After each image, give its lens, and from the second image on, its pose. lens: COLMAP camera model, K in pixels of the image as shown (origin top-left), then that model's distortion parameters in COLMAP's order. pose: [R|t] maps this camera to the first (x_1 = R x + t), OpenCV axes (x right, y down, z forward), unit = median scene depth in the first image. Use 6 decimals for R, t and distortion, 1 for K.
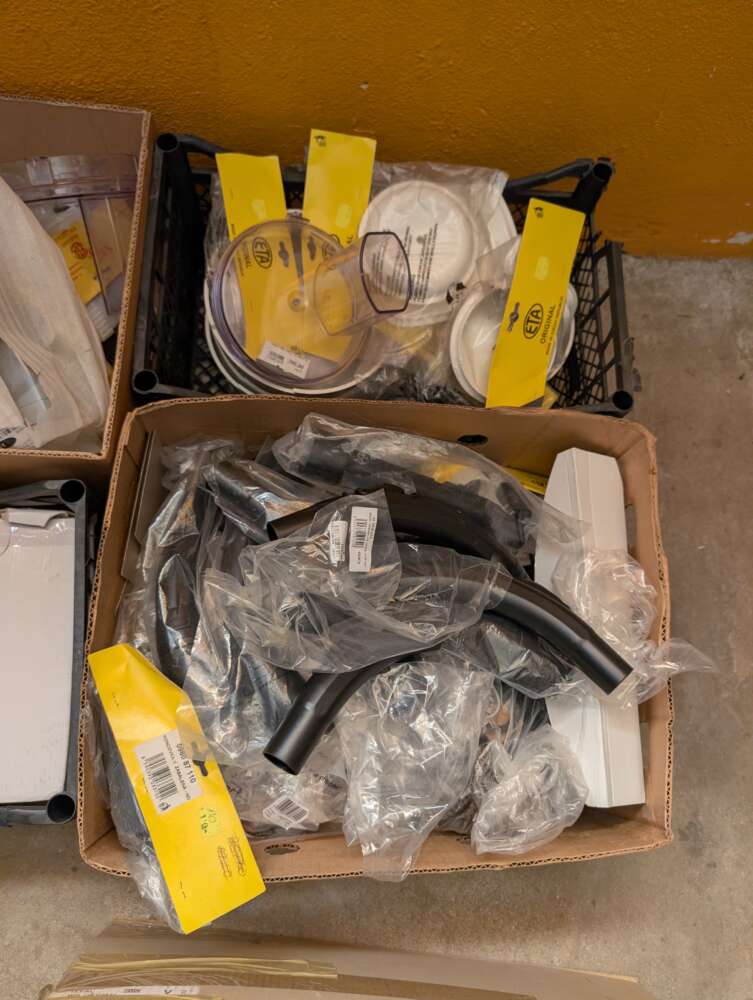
lens RADIAL K [[690.1, 0, 380.9], [0, 690.1, 502.2], [0, 0, 1]] dist [-0.000933, -0.006195]
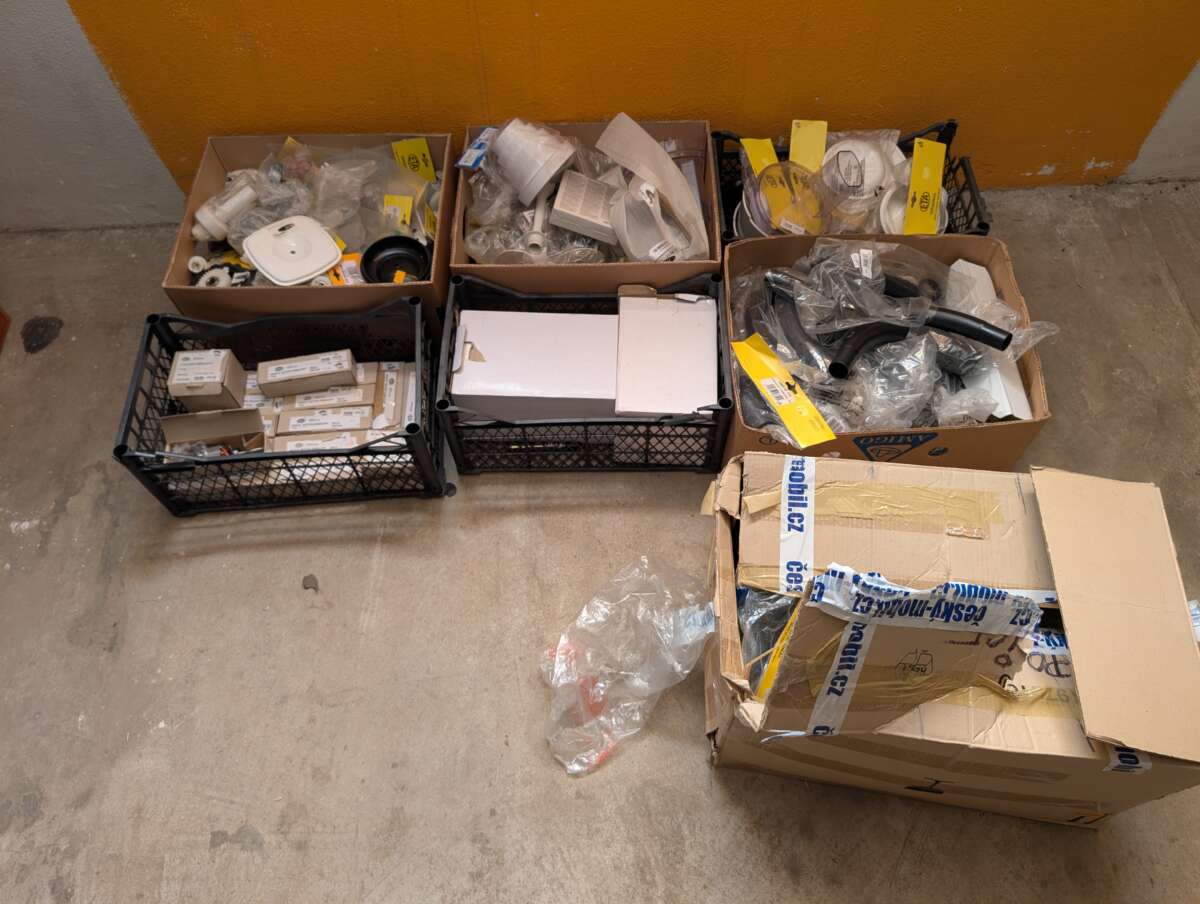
lens RADIAL K [[828.1, 0, 595.6], [0, 828.1, 451.7], [0, 0, 1]] dist [-0.000933, -0.006195]
pose [[0.991876, -0.073695, -0.103691, -0.461478], [0.044708, 0.965050, -0.258223, 0.898247], [0.119097, 0.251489, 0.960505, -1.023814]]
